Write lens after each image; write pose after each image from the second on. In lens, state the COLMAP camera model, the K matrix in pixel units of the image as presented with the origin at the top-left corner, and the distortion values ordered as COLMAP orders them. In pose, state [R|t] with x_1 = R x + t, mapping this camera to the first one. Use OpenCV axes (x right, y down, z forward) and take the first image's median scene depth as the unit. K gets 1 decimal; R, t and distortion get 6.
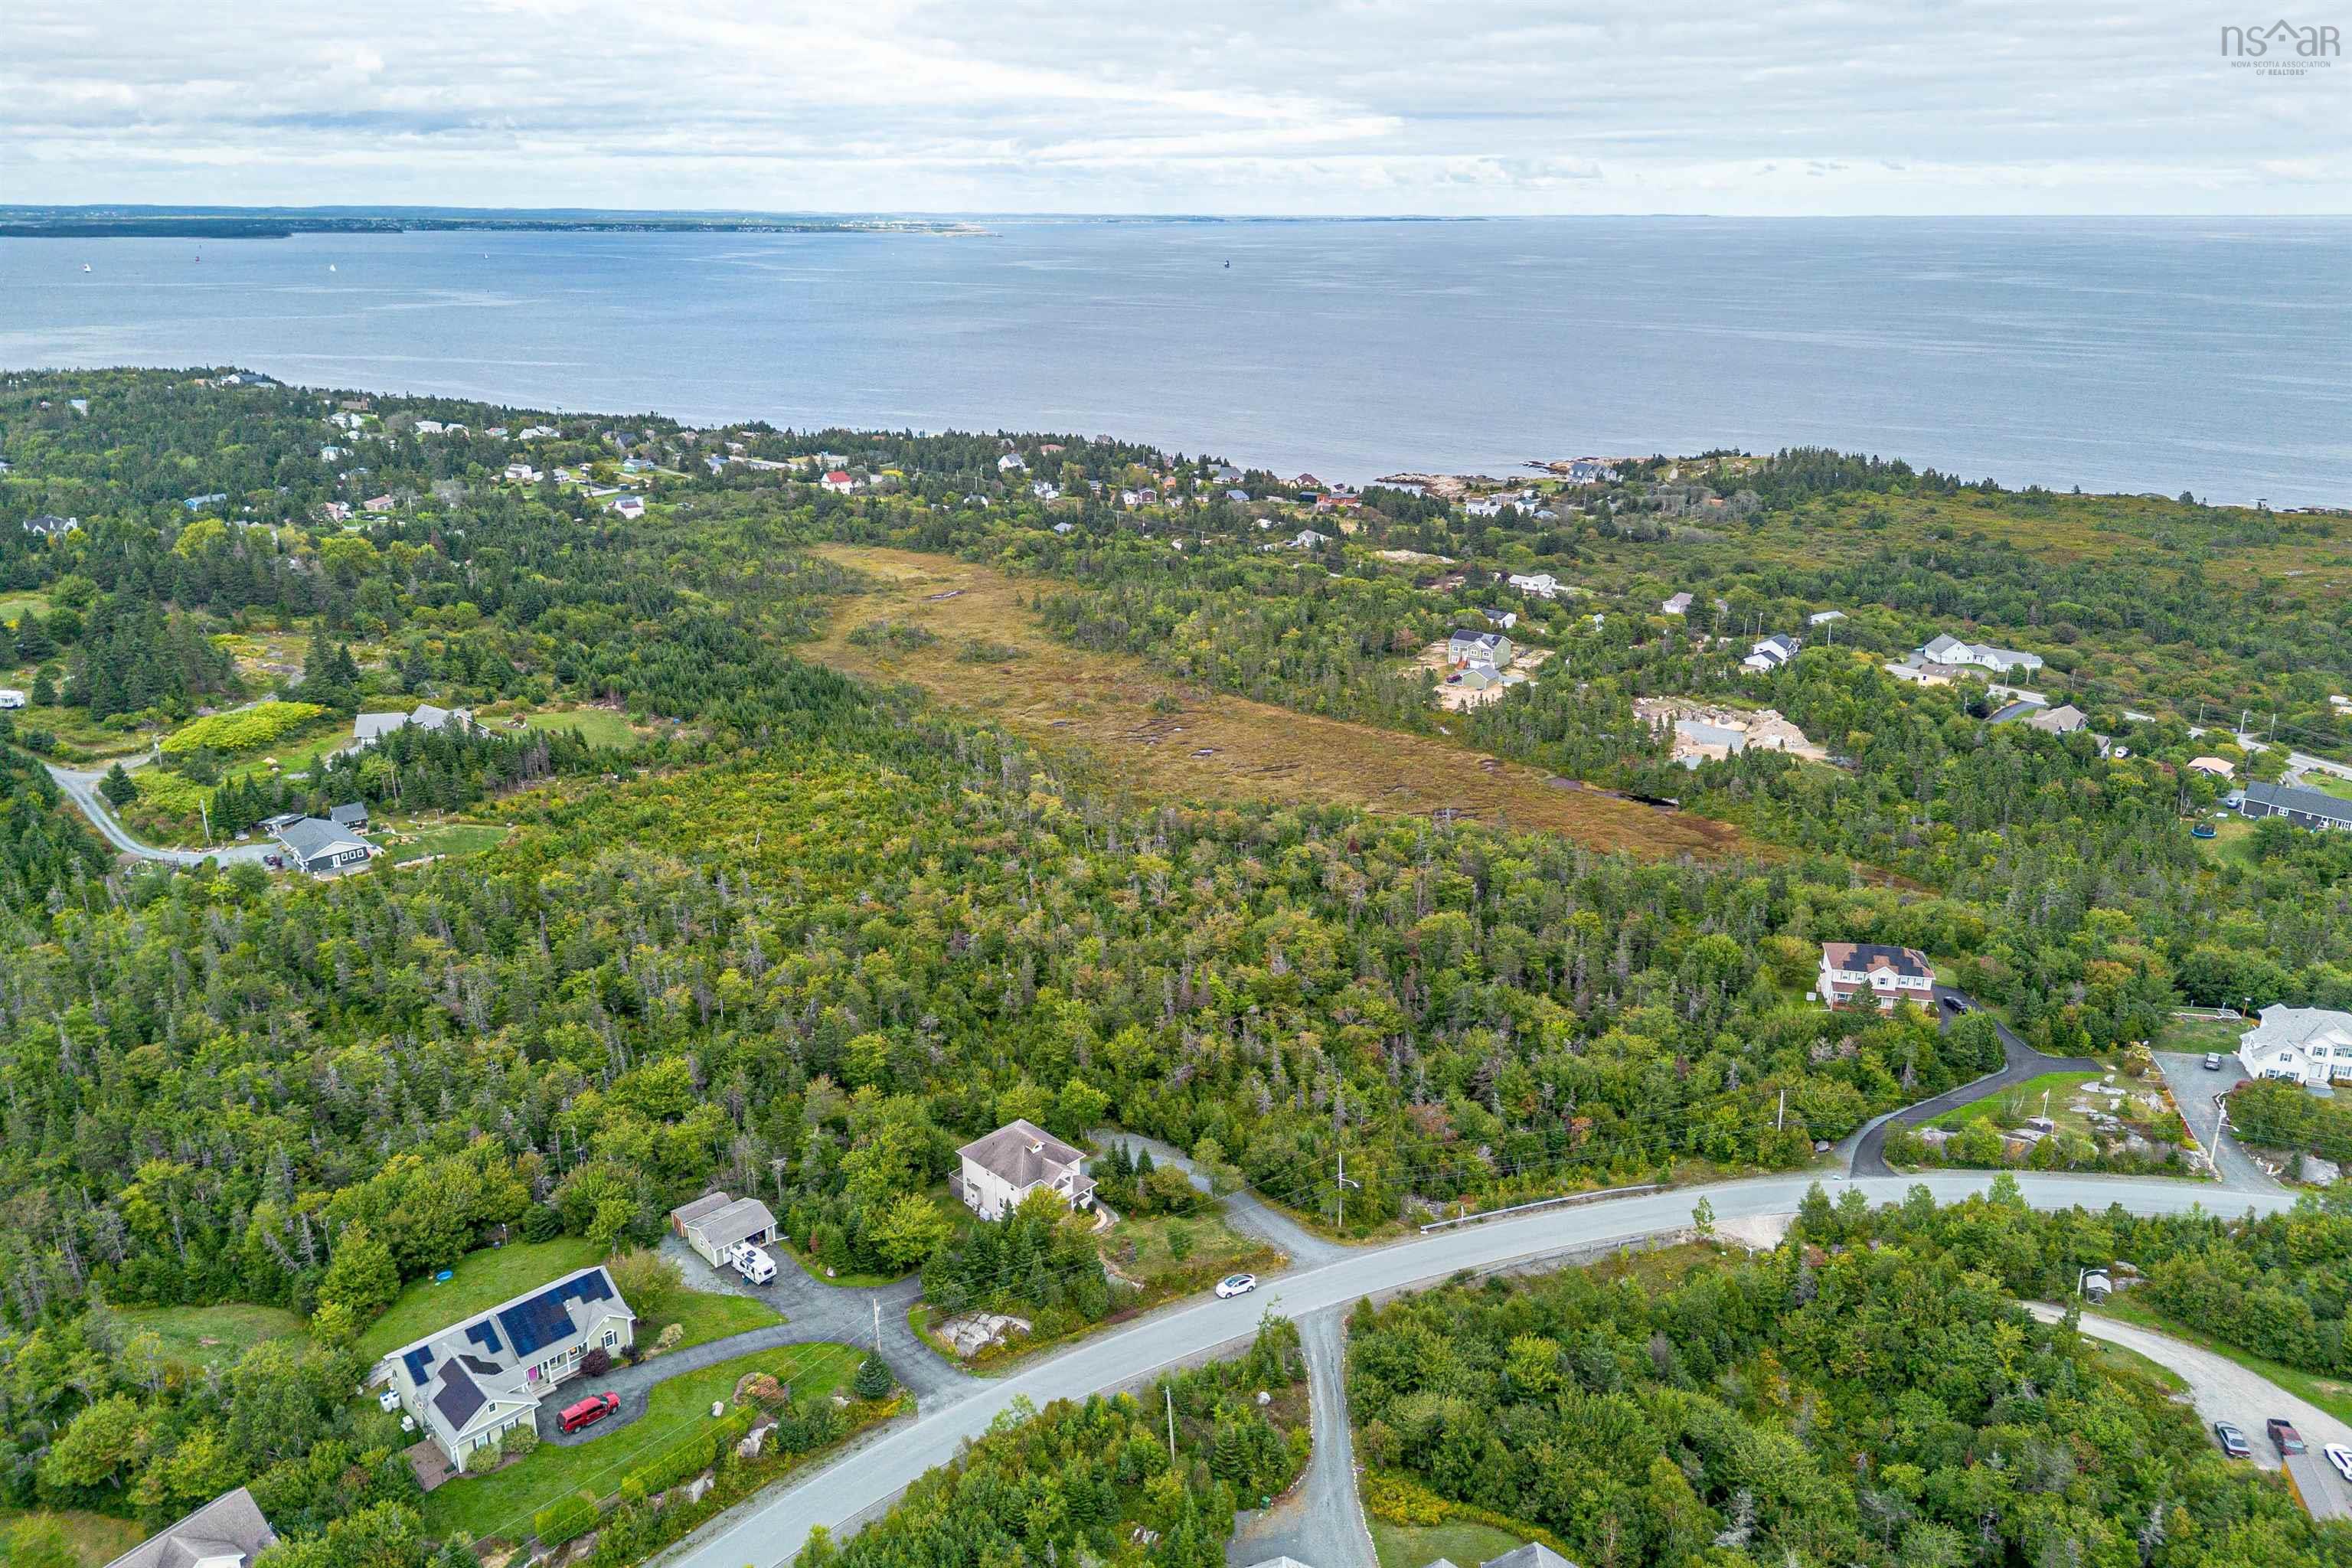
lens RADIAL K [[1659.9, 0, 1171.0], [0, 1659.9, 792.2], [0, 0, 1]] dist [0.067730, -0.062190]
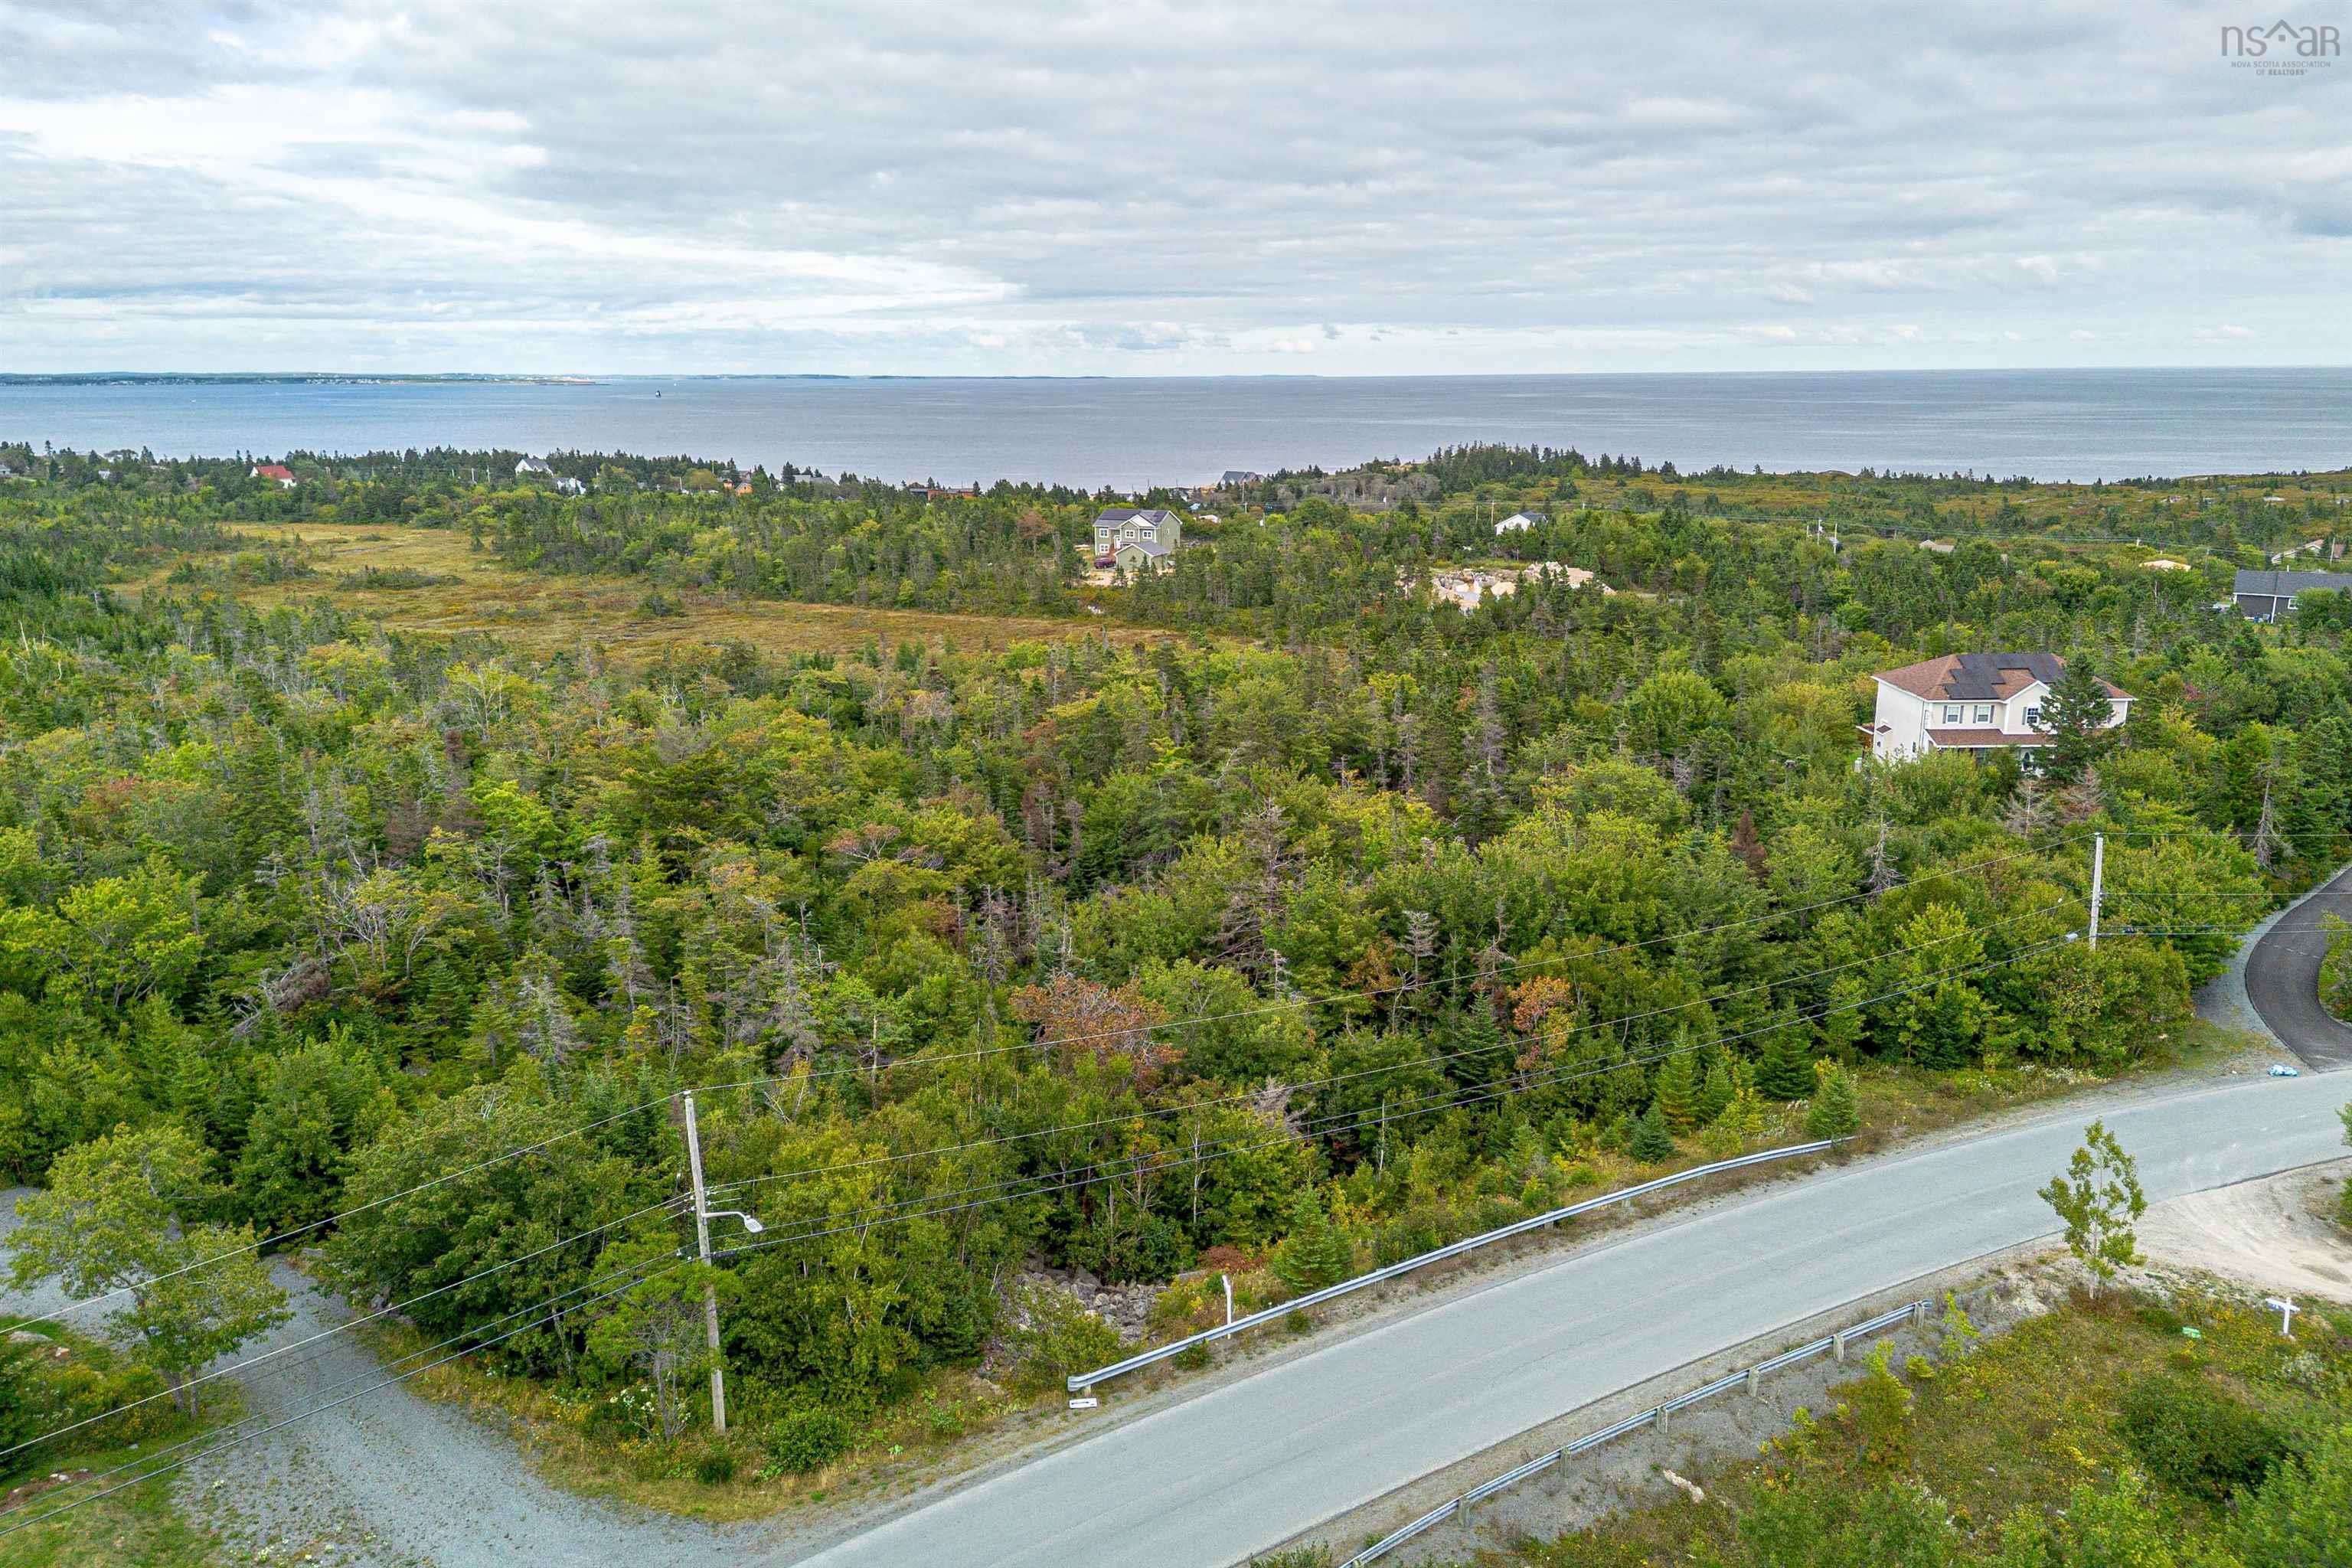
lens RADIAL K [[1659.9, 0, 1177.8], [0, 1659.9, 781.1], [0, 0, 1]] dist [0.067730, -0.062190]
pose [[0.976895, -0.057890, 0.205730, 0.066643], [0.079128, 0.992178, -0.096548, 0.110125], [-0.198531, 0.110596, 0.973835, 0.416237]]
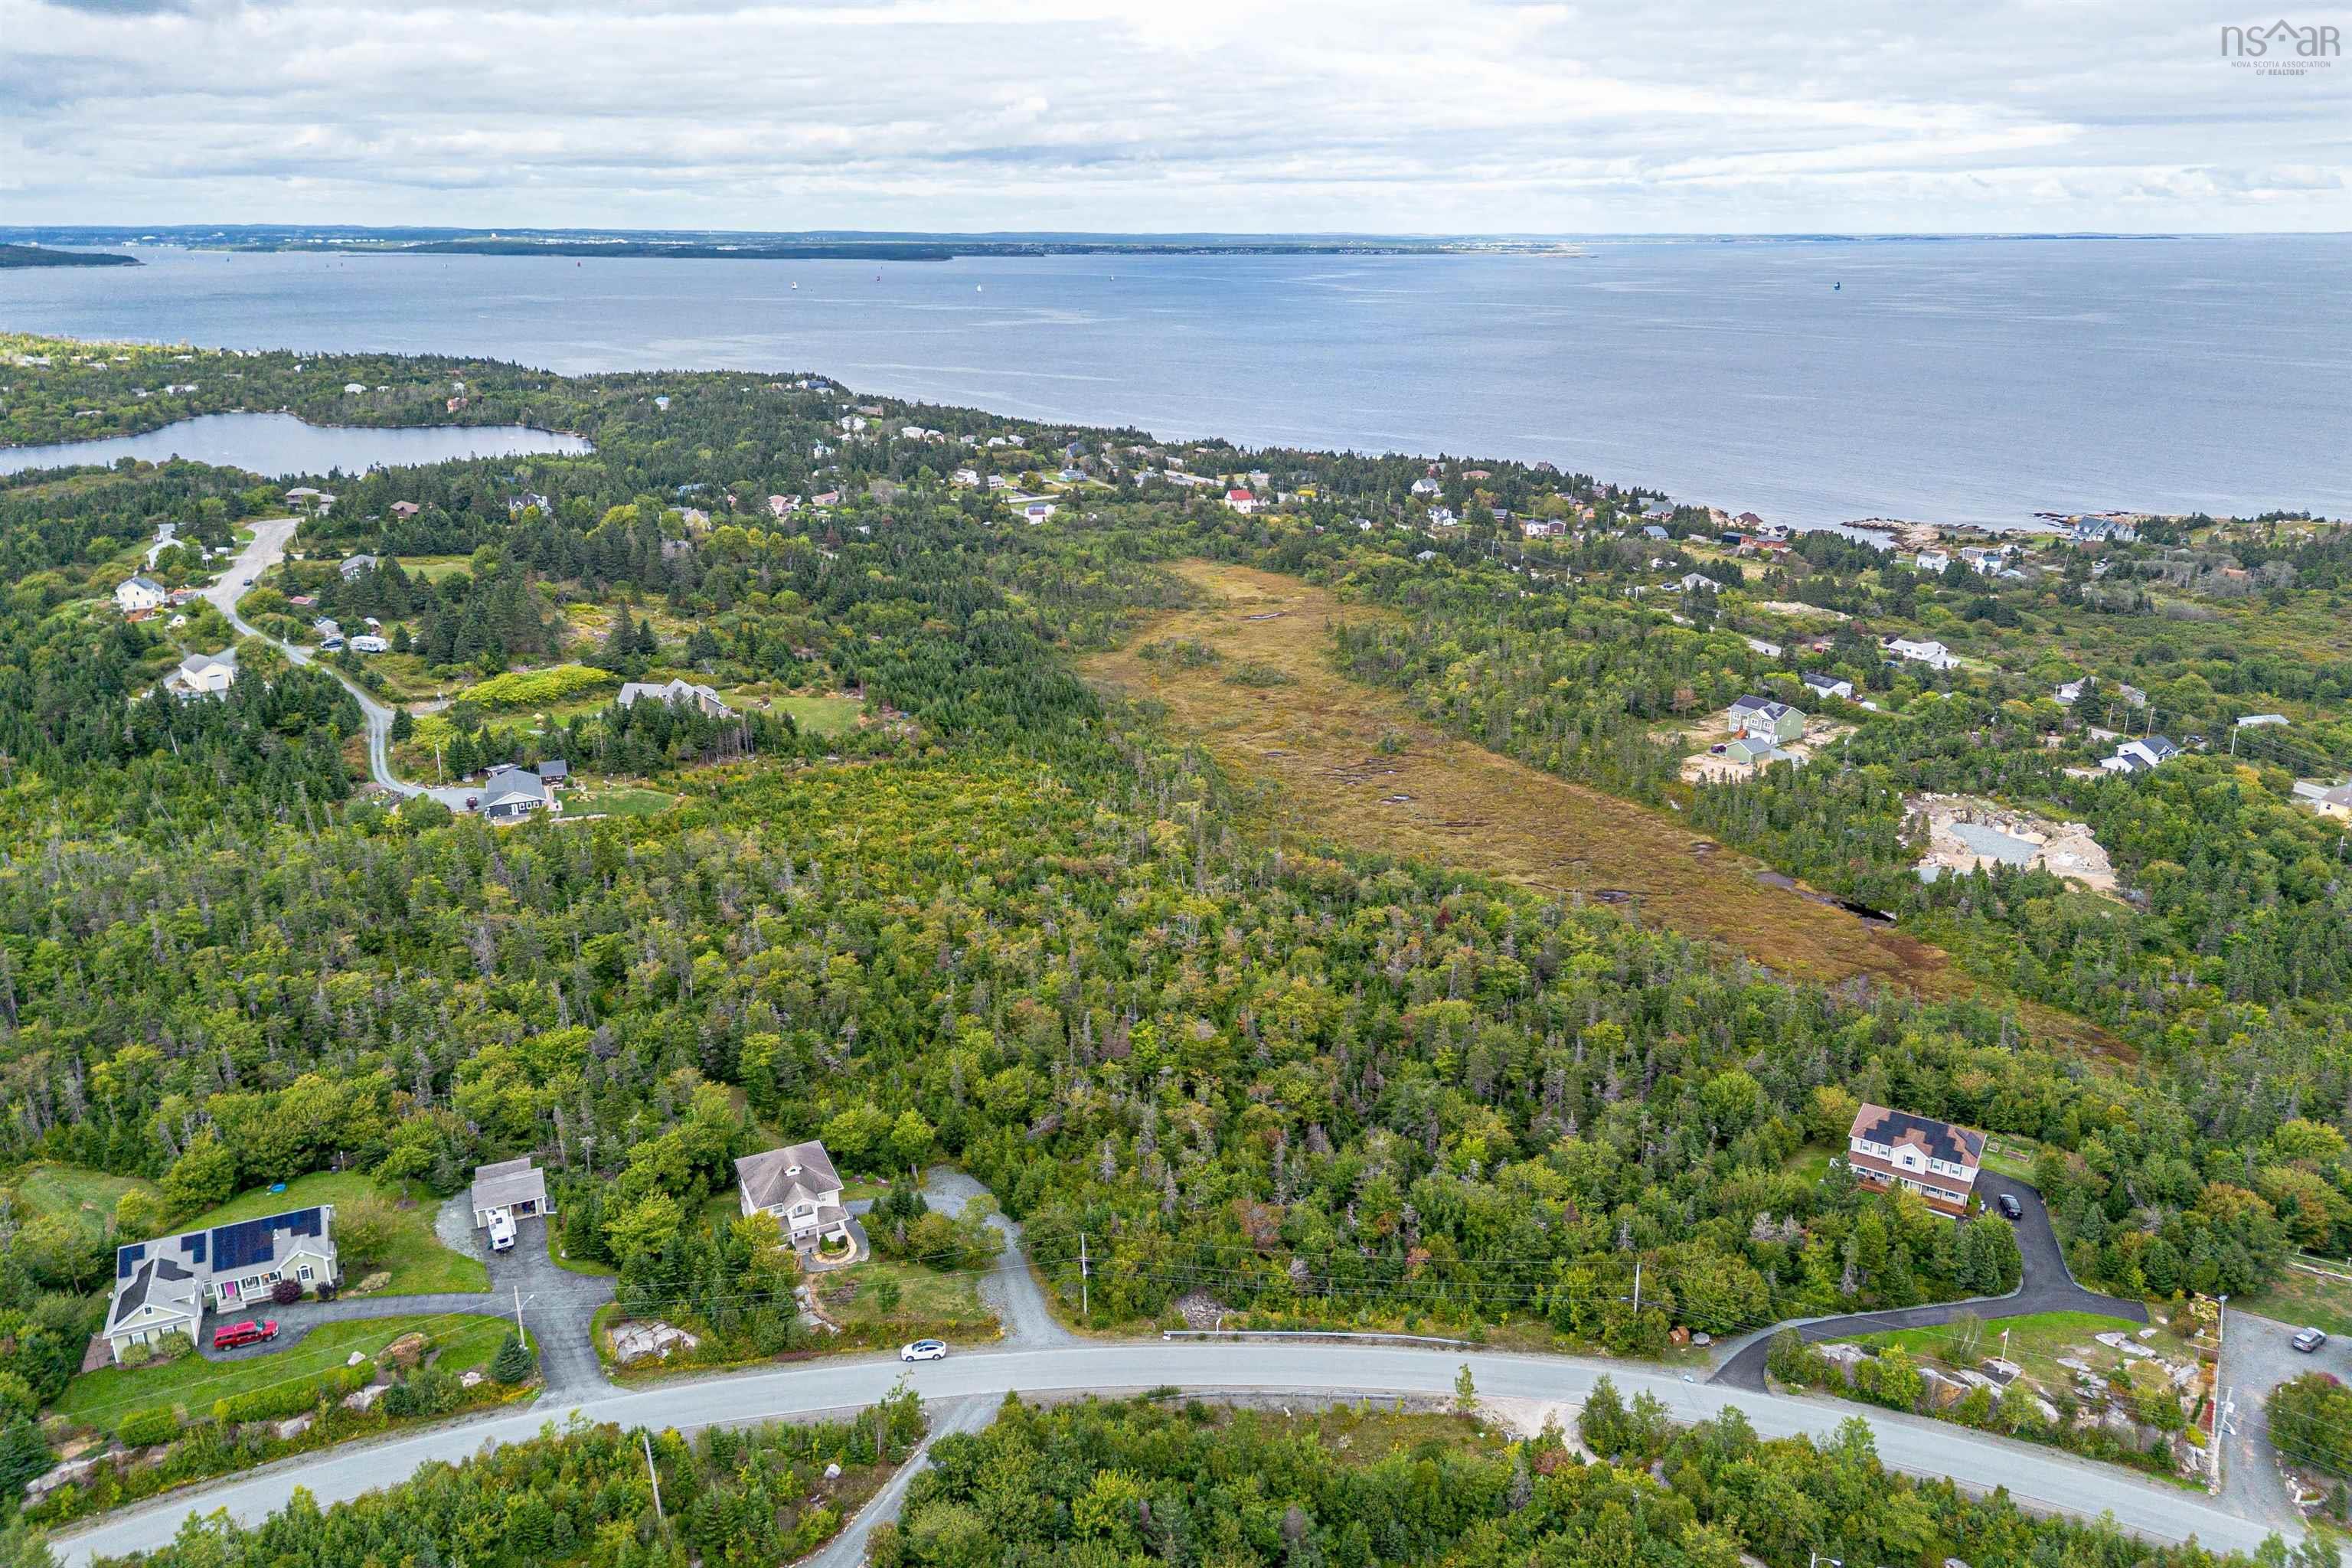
lens RADIAL K [[1659.9, 0, 1180.6], [0, 1659.9, 788.2], [0, 0, 1]] dist [0.067730, -0.062190]
pose [[0.940485, 0.107133, -0.322506, 0.233917], [-0.111497, 0.993752, 0.004966, -0.023607], [0.321023, 0.031288, 0.946554, 0.066872]]
